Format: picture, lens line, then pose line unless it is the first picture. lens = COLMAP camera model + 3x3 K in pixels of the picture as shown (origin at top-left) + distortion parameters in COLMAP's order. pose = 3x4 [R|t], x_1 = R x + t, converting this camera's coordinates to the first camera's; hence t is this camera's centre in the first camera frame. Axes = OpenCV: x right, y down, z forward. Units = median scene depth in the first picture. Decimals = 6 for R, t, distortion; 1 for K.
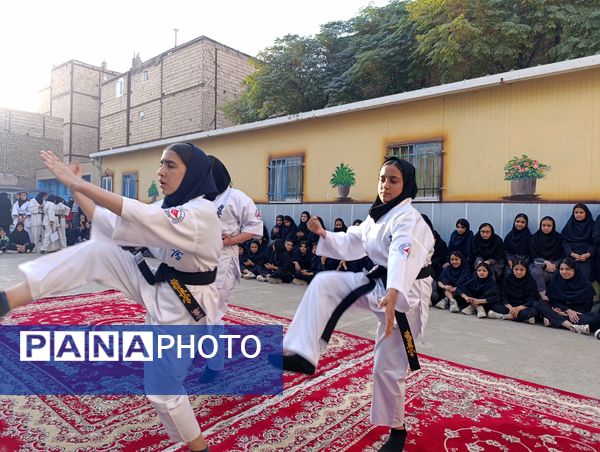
lens RADIAL K [[406.5, 0, 294.1], [0, 406.5, 224.9], [0, 0, 1]] dist [0.034329, -0.035094]
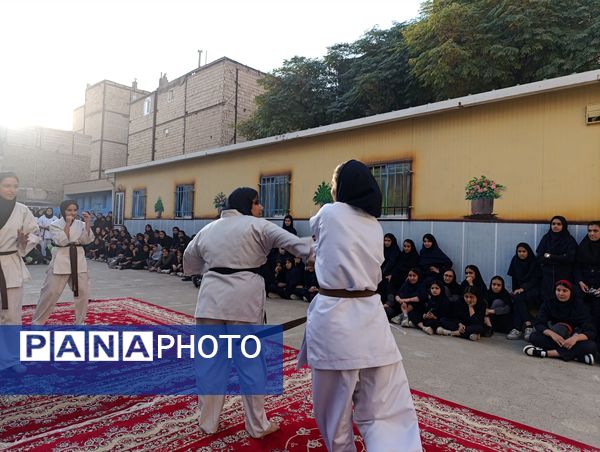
lens RADIAL K [[408.5, 0, 306.1], [0, 408.5, 223.8], [0, 0, 1]] dist [0.027993, -0.029636]
pose [[0.998808, 0.009737, -0.047832, 0.073225], [-0.011634, 0.999150, -0.039544, -0.001336], [0.047407, 0.040053, 0.998072, -0.021699]]
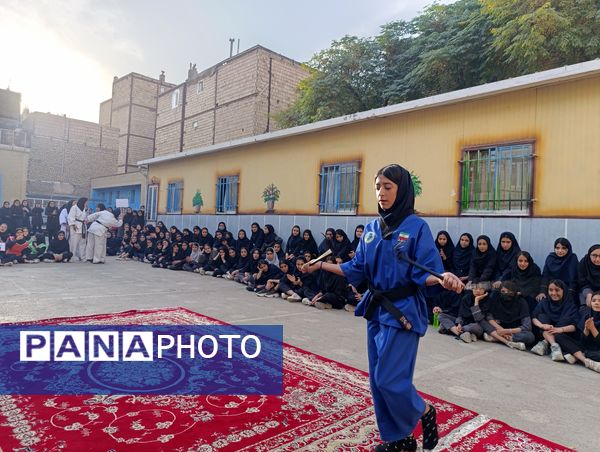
lens RADIAL K [[414.1, 0, 307.0], [0, 414.1, 224.2], [0, 0, 1]] dist [0.028797, -0.033588]
pose [[0.995173, 0.023306, -0.095332, -0.001684], [-0.026862, 0.998984, -0.036192, 0.000178], [0.094391, 0.038578, 0.994787, 0.068684]]
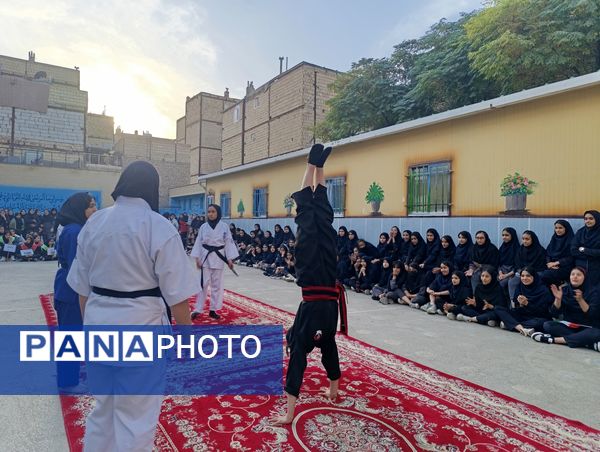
lens RADIAL K [[409.1, 0, 300.0], [0, 409.1, 226.0], [0, 0, 1]] dist [0.032683, -0.034400]
pose [[0.960480, -0.004117, -0.278320, 0.138591], [-0.001859, 0.999773, -0.021207, -0.003115], [0.278344, 0.020886, 0.960254, -0.084527]]
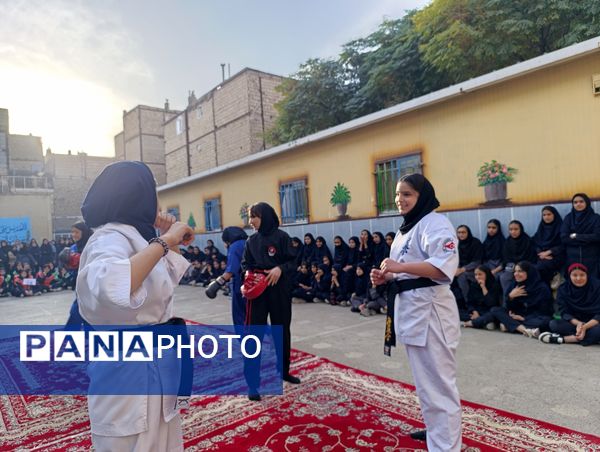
lens RADIAL K [[415.2, 0, 305.0], [0, 415.2, 226.1], [0, 0, 1]] dist [0.022975, -0.035018]
pose [[0.983473, -0.088163, -0.158138, 0.112585], [0.082694, 0.995737, -0.040848, -0.002948], [0.161066, 0.027096, 0.986572, -0.031338]]
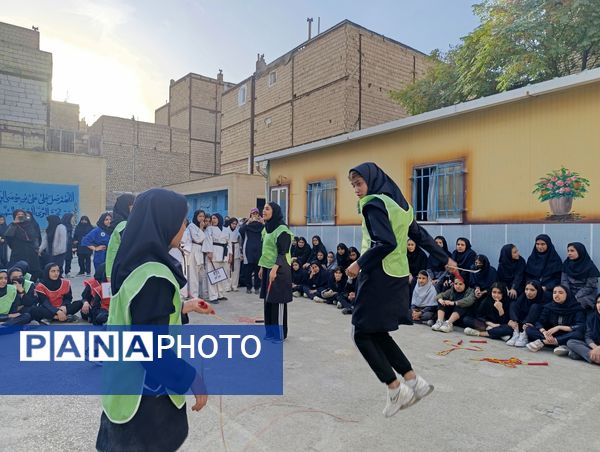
lens RADIAL K [[409.1, 0, 300.0], [0, 409.1, 226.0], [0, 0, 1]] dist [0.032683, -0.034400]
pose [[0.980688, -0.017282, -0.194815, -0.305638], [0.010914, 0.999372, -0.033713, -0.026424], [0.195276, 0.030936, 0.980260, 0.327523]]
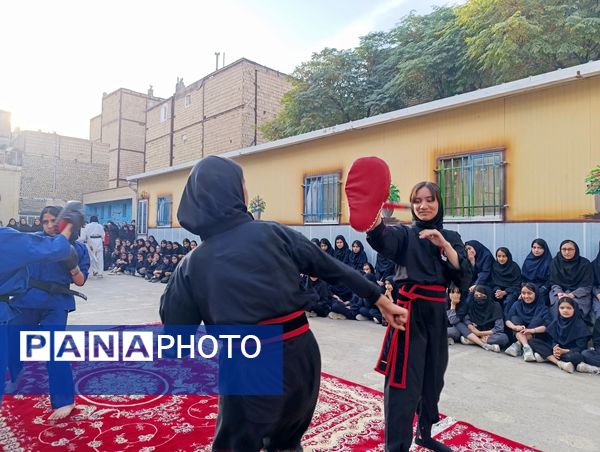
lens RADIAL K [[409.1, 0, 300.0], [0, 409.1, 226.0], [0, 0, 1]] dist [0.032683, -0.034400]
pose [[0.995608, -0.011279, -0.092936, 0.010023], [0.006902, 0.998858, -0.047281, -0.005176], [0.093363, 0.046432, 0.994549, 0.059945]]
